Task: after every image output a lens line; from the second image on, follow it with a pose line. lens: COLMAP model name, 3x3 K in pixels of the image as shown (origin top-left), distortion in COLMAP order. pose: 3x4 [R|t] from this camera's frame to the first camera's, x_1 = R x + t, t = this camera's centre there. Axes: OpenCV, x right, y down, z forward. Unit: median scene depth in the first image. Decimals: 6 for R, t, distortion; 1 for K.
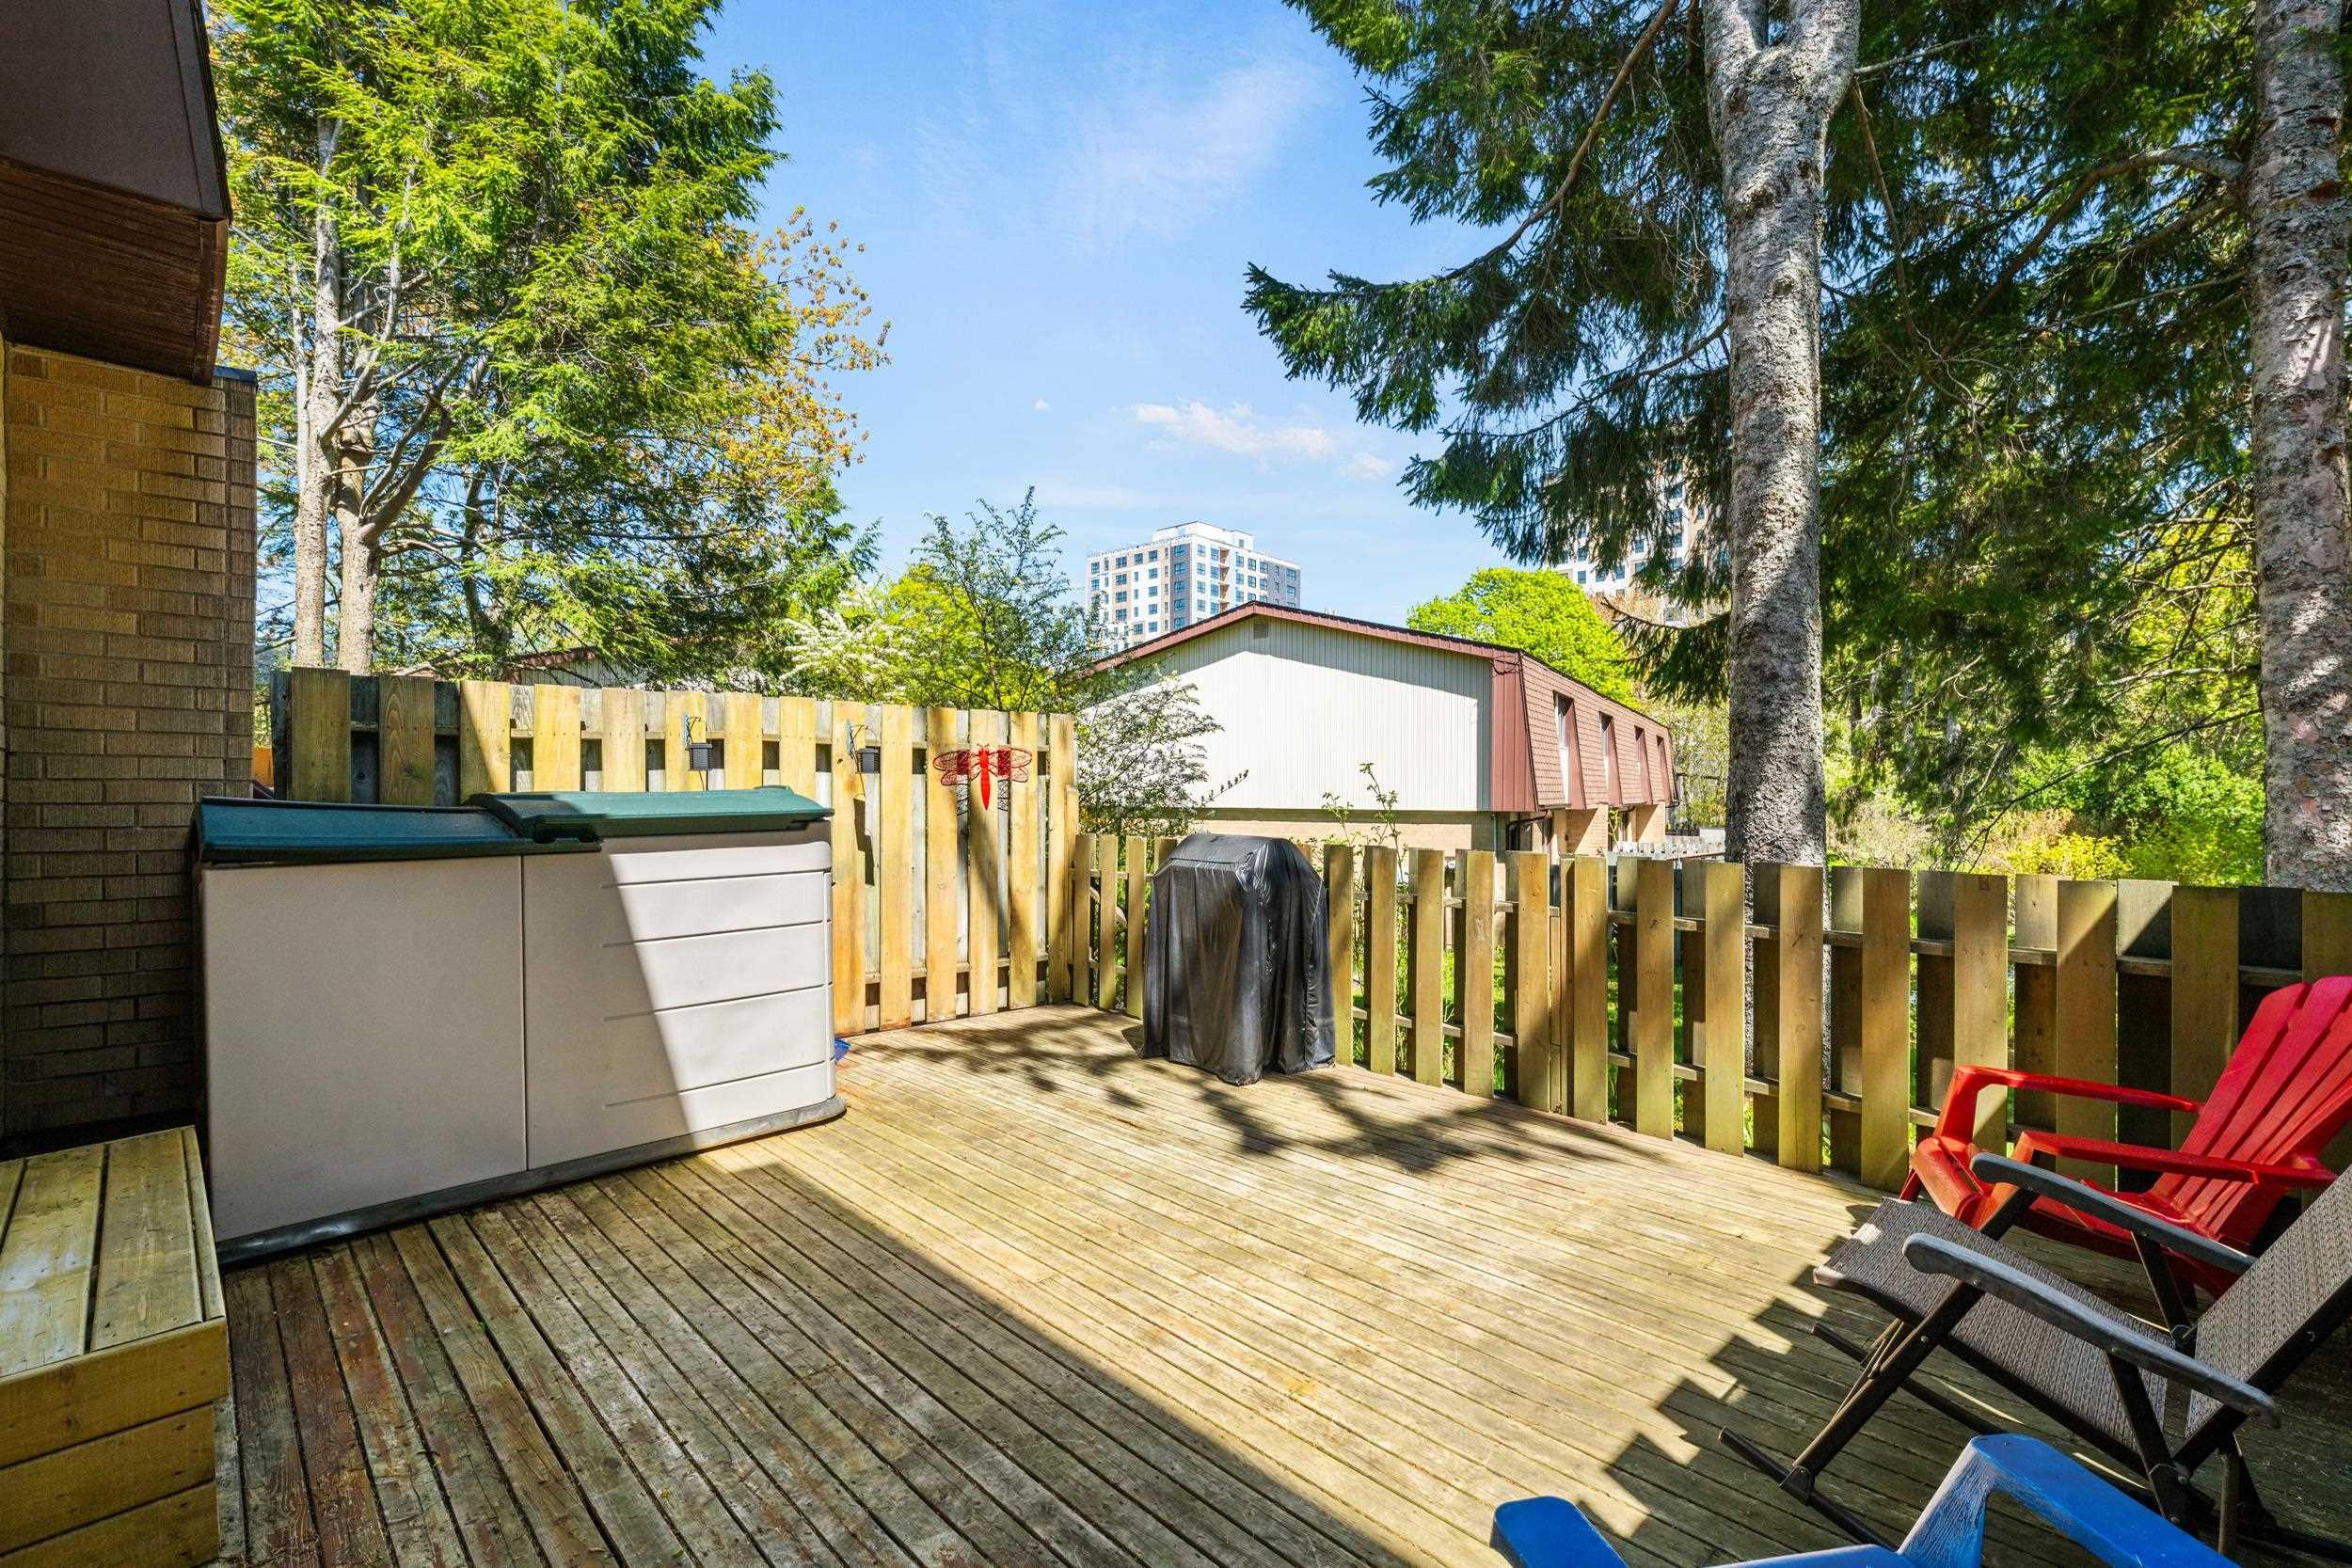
lens RADIAL K [[1042.5, 0, 1176.0], [0, 1042.5, 784.0], [0, 0, 1]] dist [-0.002359, -0.000194]
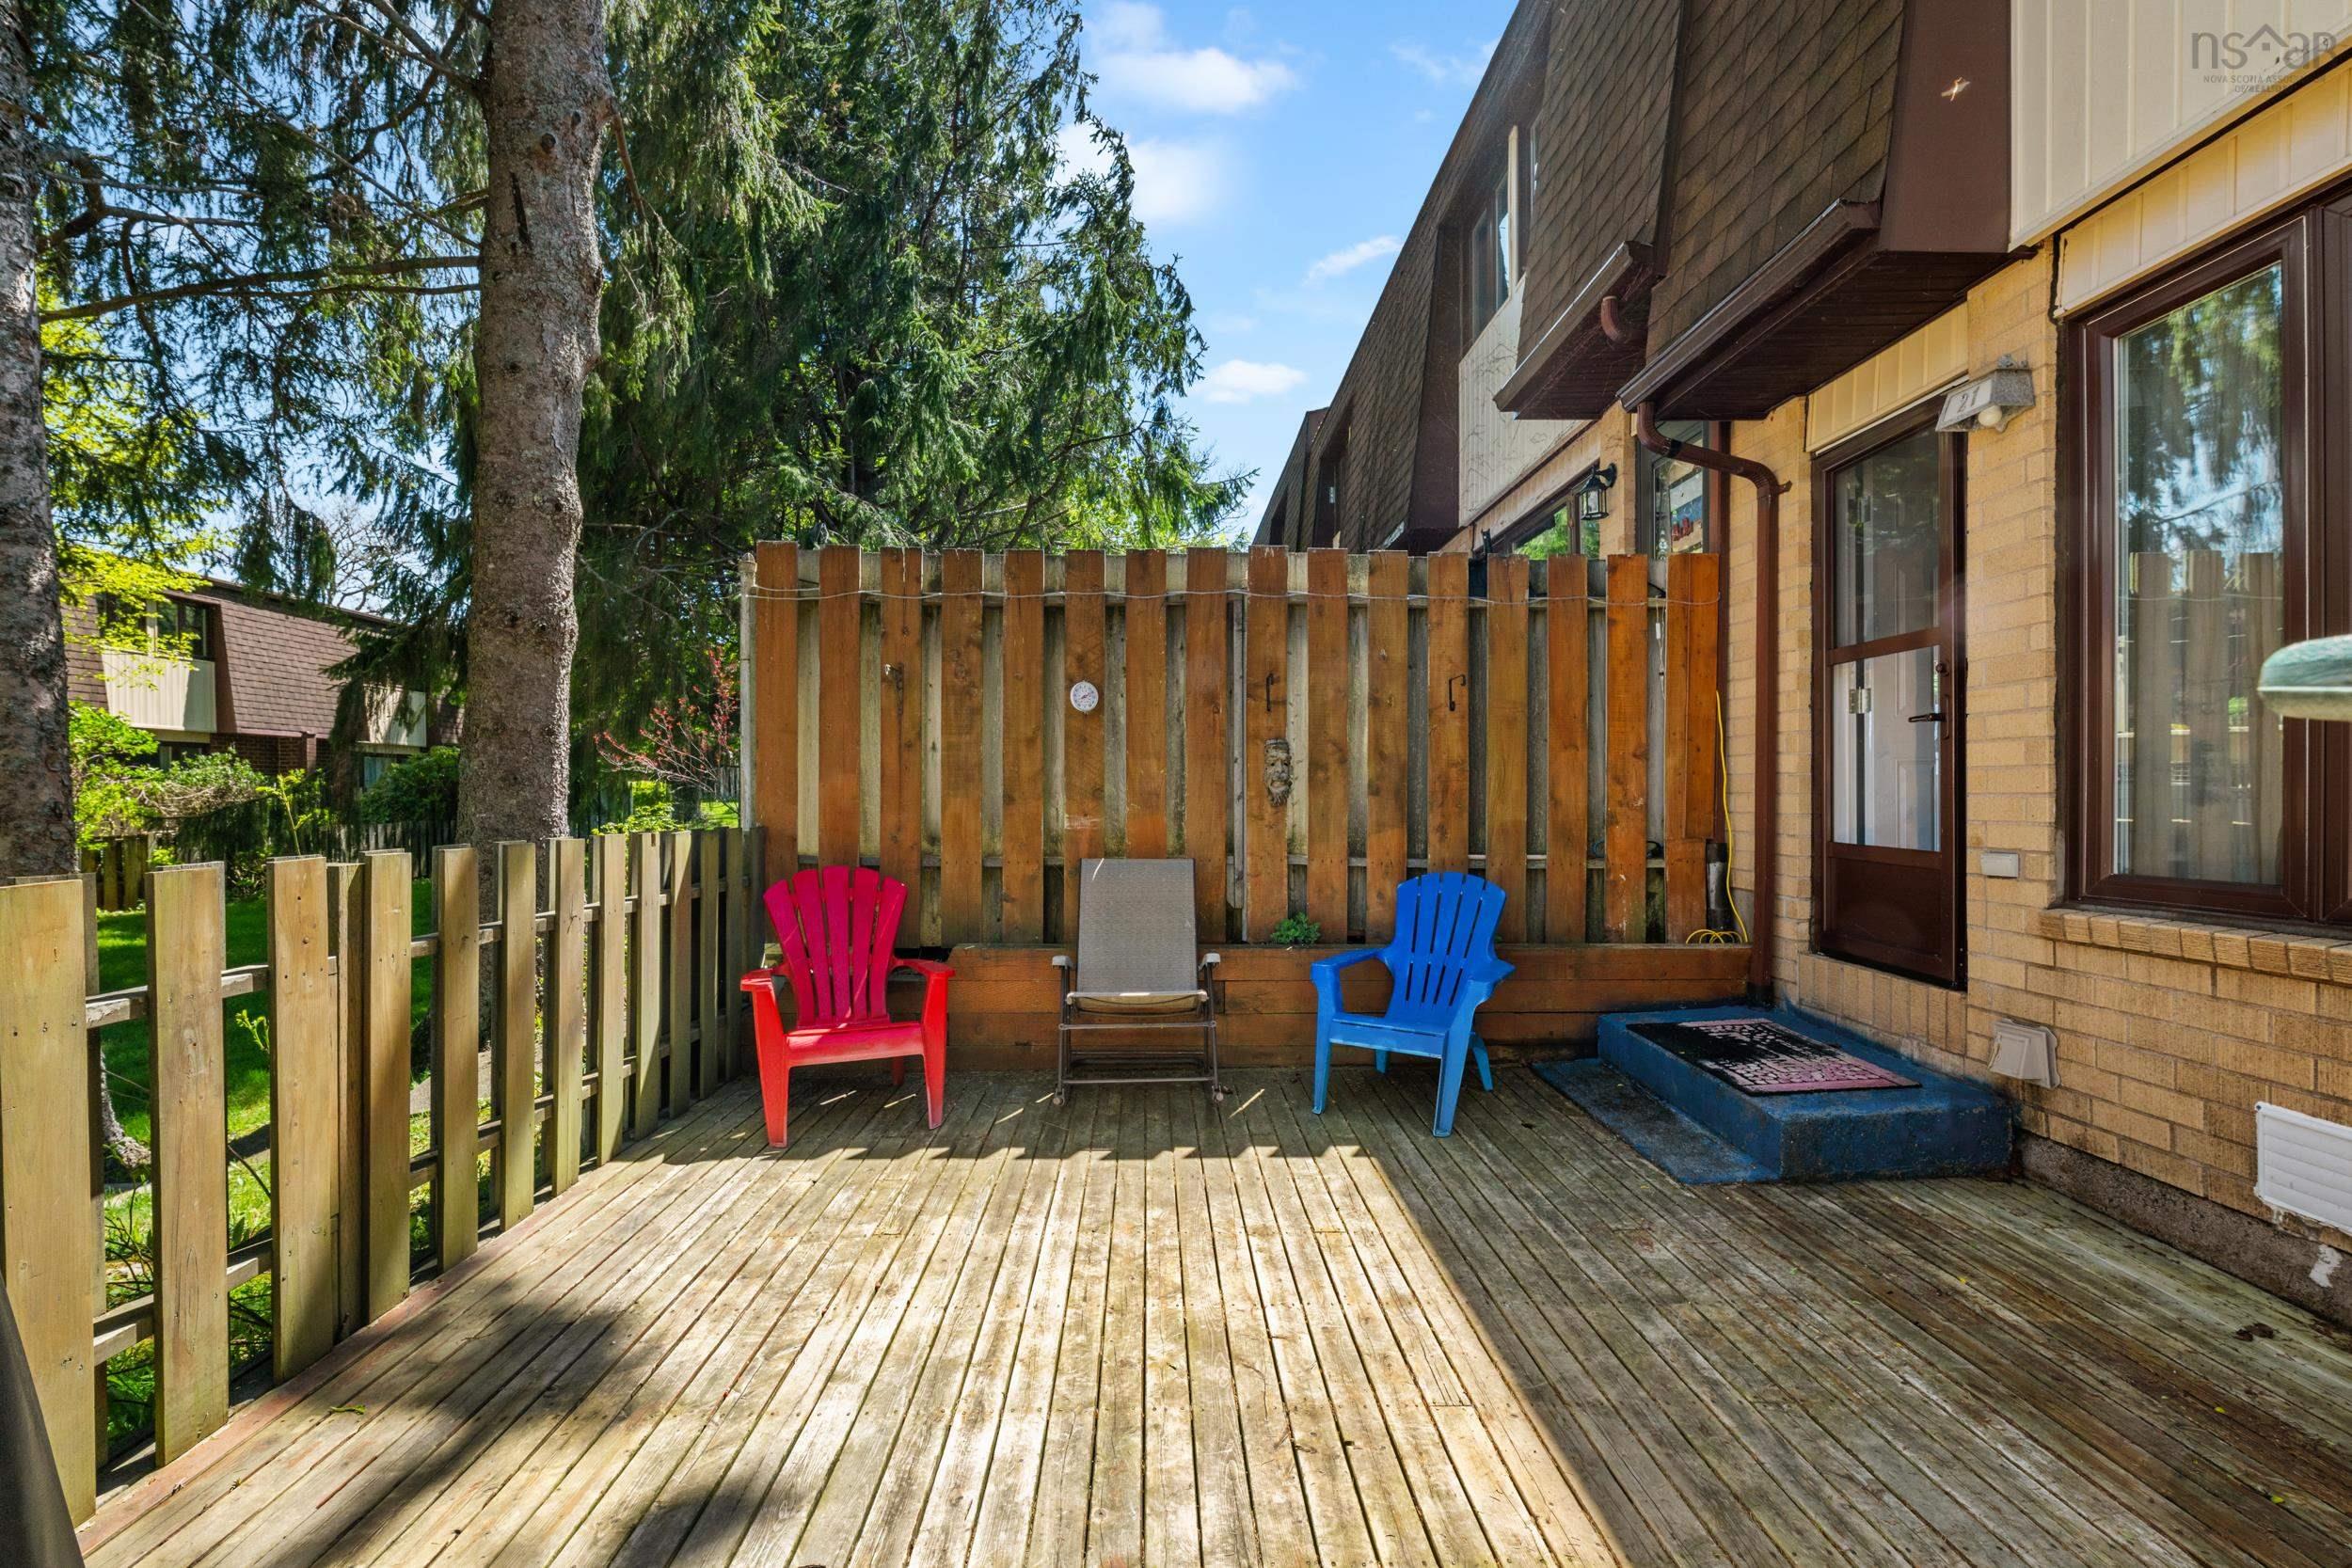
lens RADIAL K [[1042.5, 0, 1176.0], [0, 1042.5, 784.0], [0, 0, 1]] dist [-0.002359, -0.000194]
pose [[-0.742476, 0.004257, 0.669859, -0.452502], [-0.002923, 0.999950, -0.009595, 0.047013], [-0.669866, -0.009082, -0.742426, 1.607966]]
